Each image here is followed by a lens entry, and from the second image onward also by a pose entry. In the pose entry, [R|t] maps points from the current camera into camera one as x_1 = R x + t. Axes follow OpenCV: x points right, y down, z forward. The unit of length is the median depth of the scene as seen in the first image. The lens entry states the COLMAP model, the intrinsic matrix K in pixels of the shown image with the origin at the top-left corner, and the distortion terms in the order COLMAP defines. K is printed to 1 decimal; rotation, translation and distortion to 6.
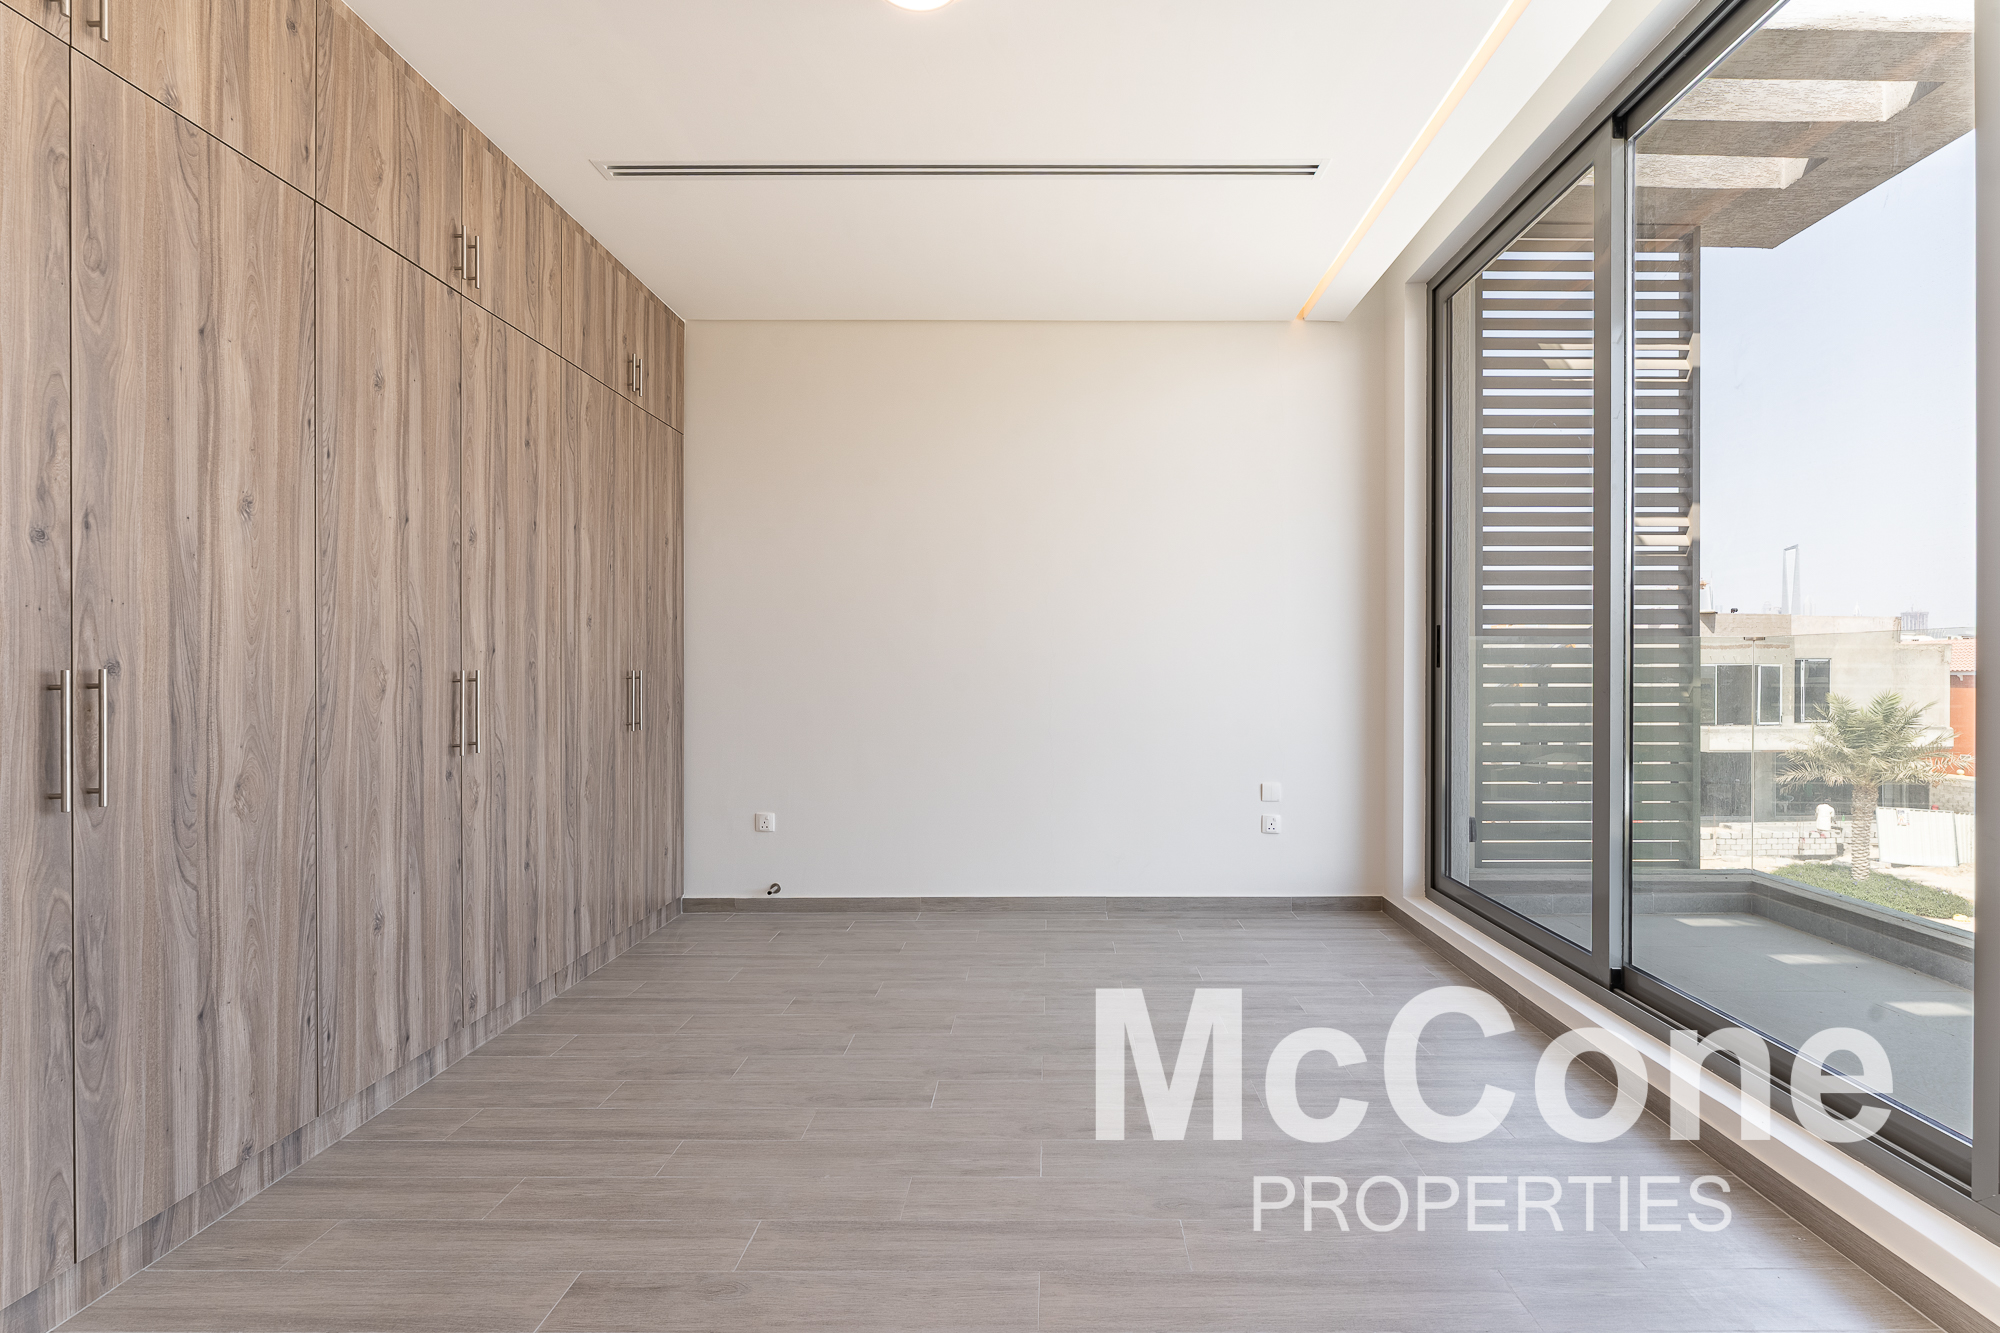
lens RADIAL K [[814.4, 0, 1031.6], [0, 814.4, 670.8], [0, 0, 1]] dist [-0.006190, 0.000168]
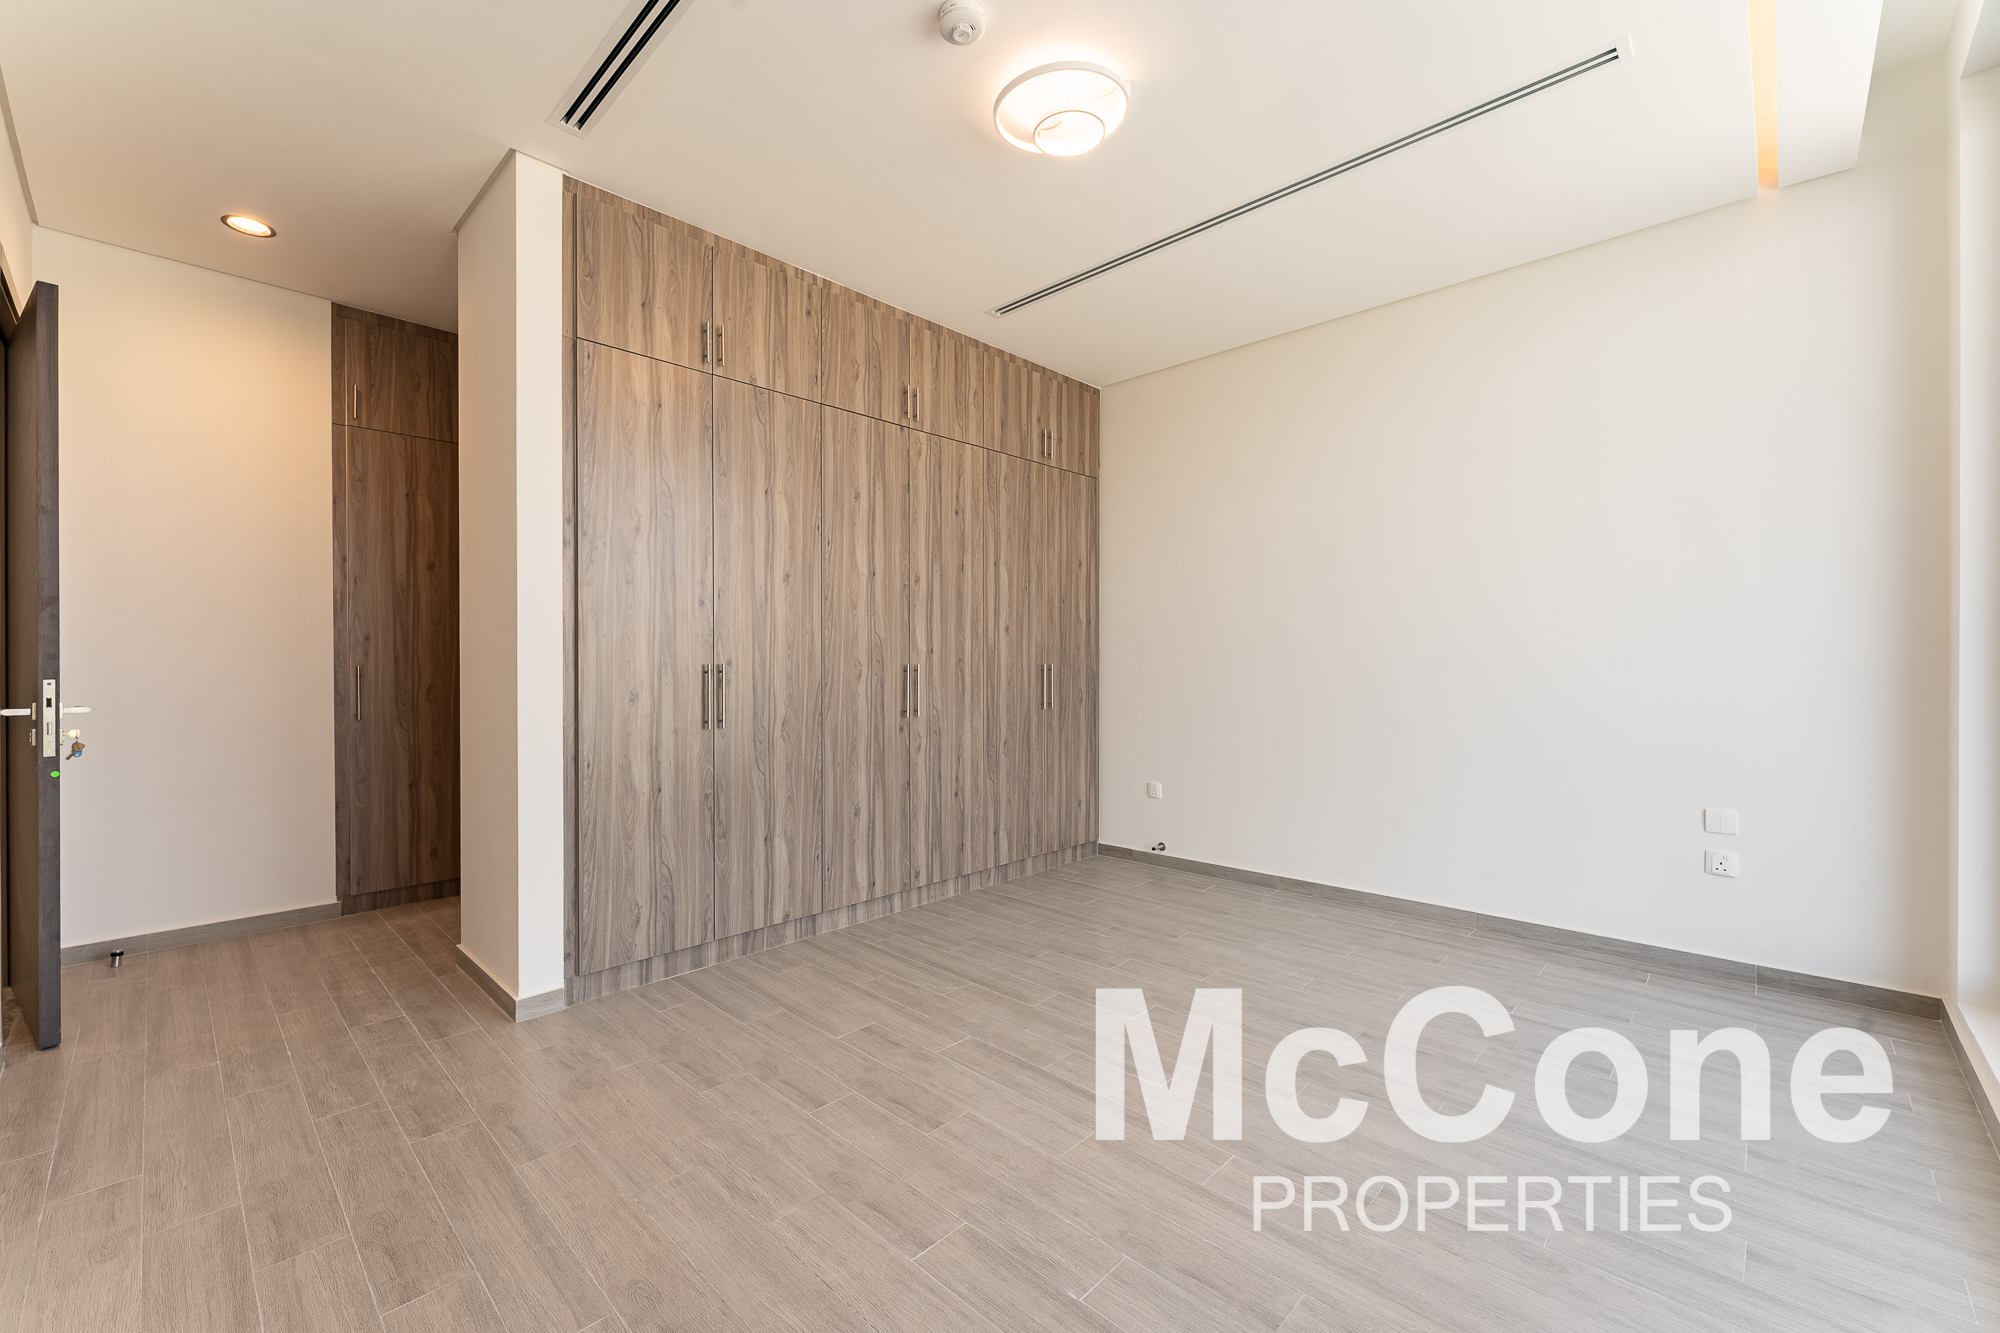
lens RADIAL K [[814.4, 0, 1025.4], [0, 814.4, 664.7], [0, 0, 1]] dist [-0.006190, 0.000168]
pose [[0.727485, -0.000516, -0.686123, 0.576111], [0.001108, 0.999999, 0.000423, 0.000515], [0.686123, -0.001068, 0.727485, -0.006416]]
